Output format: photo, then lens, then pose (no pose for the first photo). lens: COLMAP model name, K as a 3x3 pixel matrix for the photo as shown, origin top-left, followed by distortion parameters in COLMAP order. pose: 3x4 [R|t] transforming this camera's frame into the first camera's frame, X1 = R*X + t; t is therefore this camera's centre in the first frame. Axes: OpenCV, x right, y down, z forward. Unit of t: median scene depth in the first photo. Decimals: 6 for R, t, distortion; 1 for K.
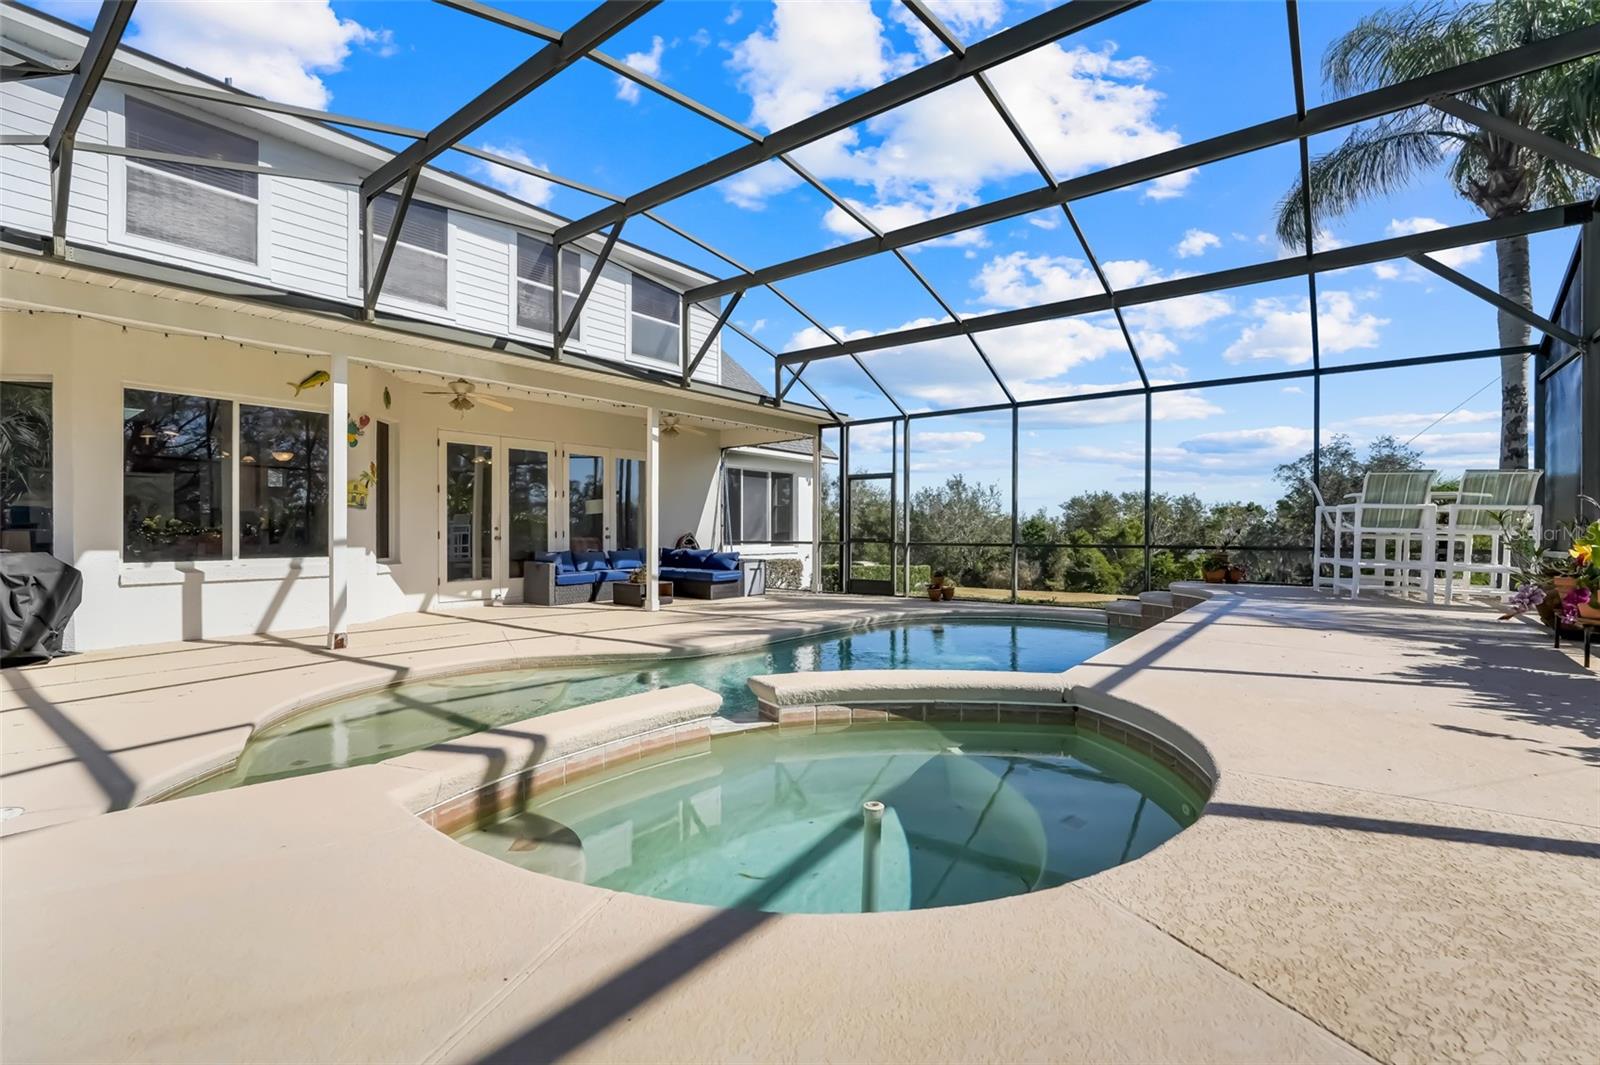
lens RADIAL K [[708.4, 0, 804.6], [0, 708.4, 532.2], [0, 0, 1]] dist [0.001489, 0.000303]
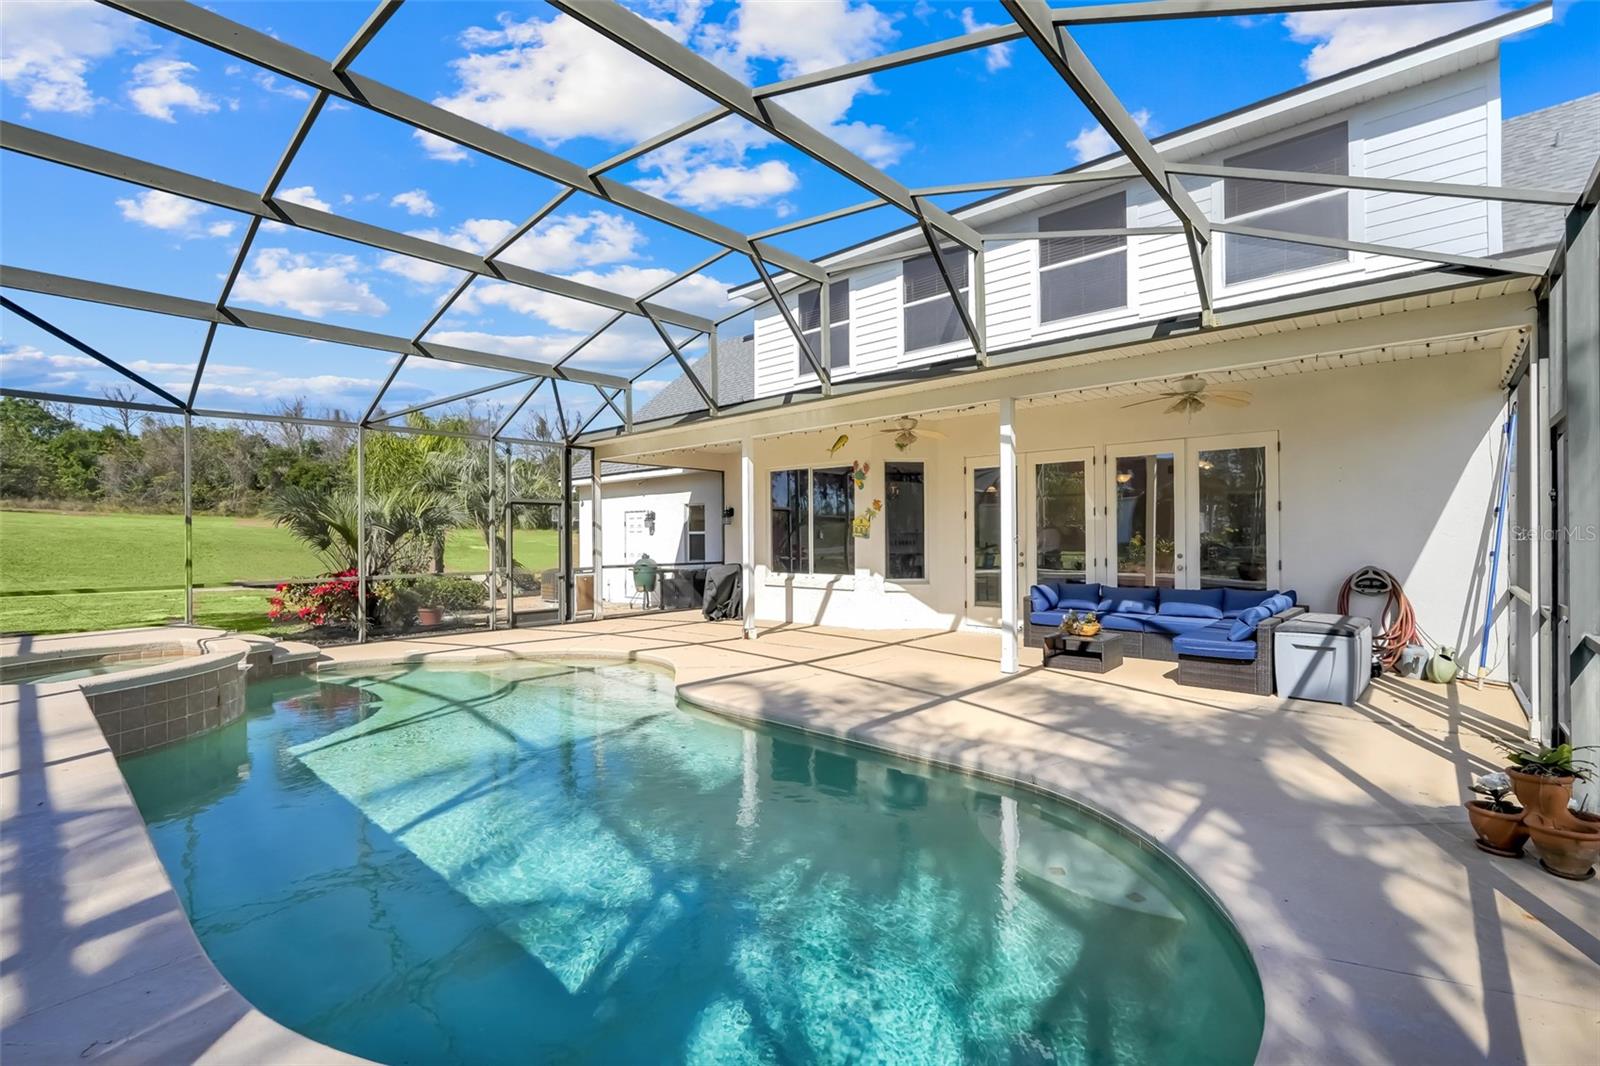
lens RADIAL K [[708.4, 0, 805.9], [0, 708.4, 535.7], [0, 0, 1]] dist [0.001489, 0.000303]
pose [[-0.064049, -0.003679, -0.997940, 0.613424], [-0.000042, 0.999993, -0.003684, -0.032223], [0.997947, -0.000194, -0.064048, 0.942042]]
